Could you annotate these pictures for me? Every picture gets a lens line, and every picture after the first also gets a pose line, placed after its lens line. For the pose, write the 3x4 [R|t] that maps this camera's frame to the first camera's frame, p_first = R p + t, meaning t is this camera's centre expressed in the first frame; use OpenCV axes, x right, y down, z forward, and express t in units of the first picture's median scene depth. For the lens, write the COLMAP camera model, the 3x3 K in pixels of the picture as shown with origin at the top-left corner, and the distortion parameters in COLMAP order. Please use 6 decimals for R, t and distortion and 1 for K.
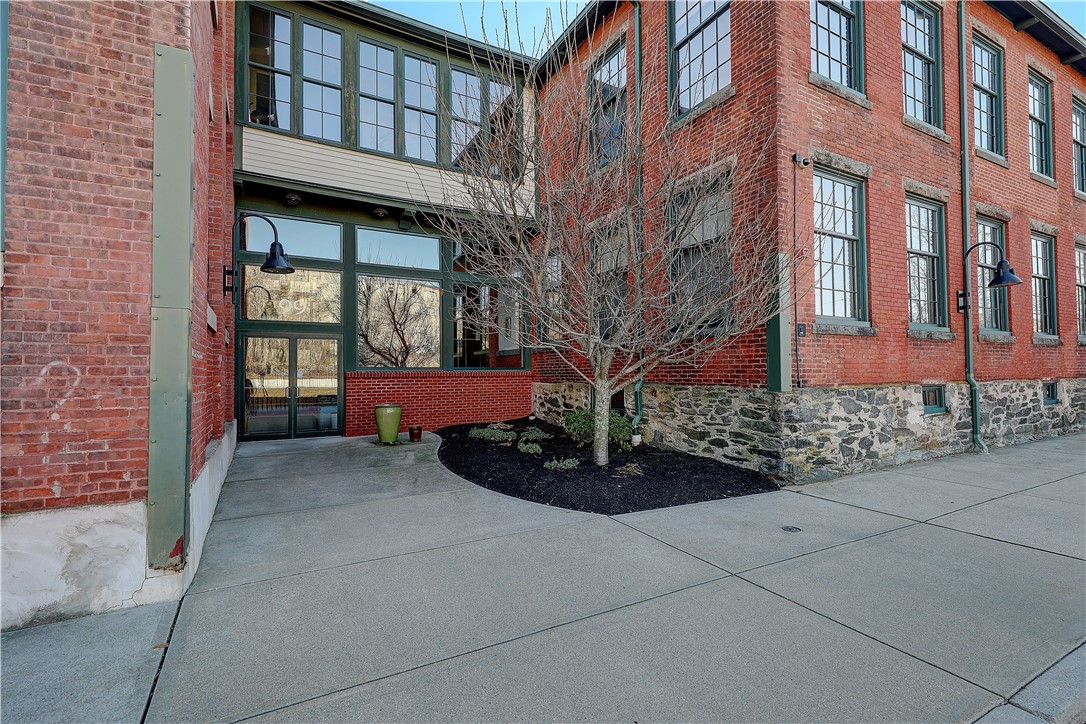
lens RADIAL K [[517.1, 0, 544.7], [0, 517.1, 361.9], [0, 0, 1]] dist [0.000365, -0.000611]
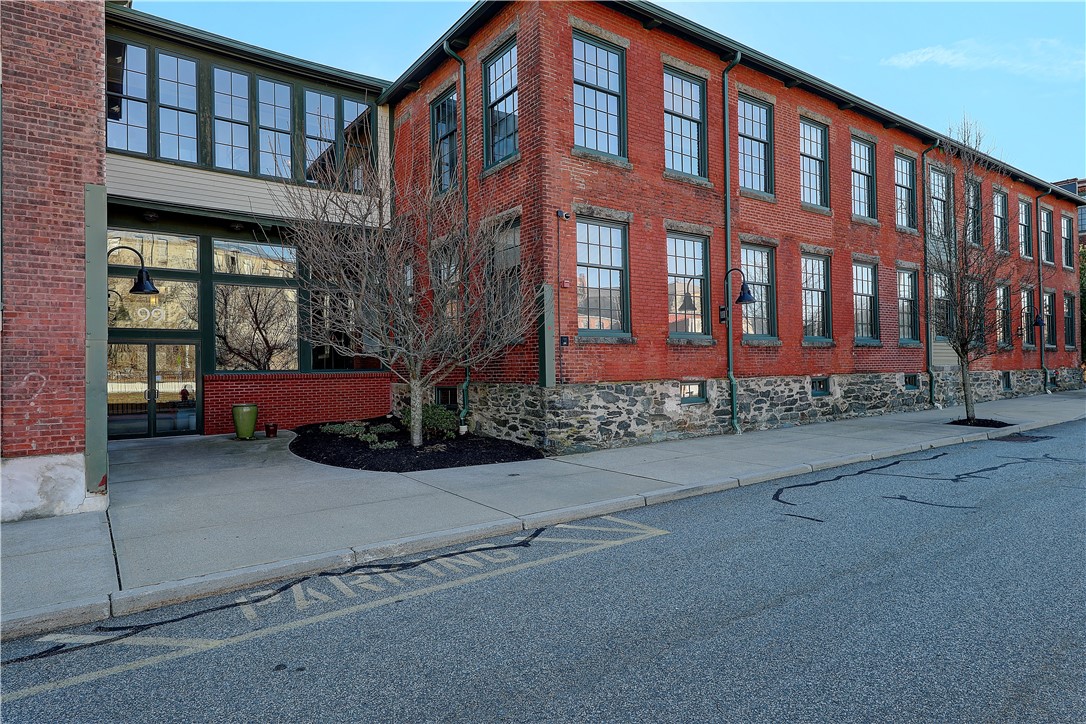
lens RADIAL K [[635.8, 0, 545.5], [0, 635.8, 362.7], [0, 0, 1]] dist [0.002583, 0.000717]
pose [[0.991565, -0.007599, 0.129390, 0.204844], [0.006720, 0.999951, 0.007234, -0.015602], [-0.129439, -0.006303, 0.991567, -0.556464]]
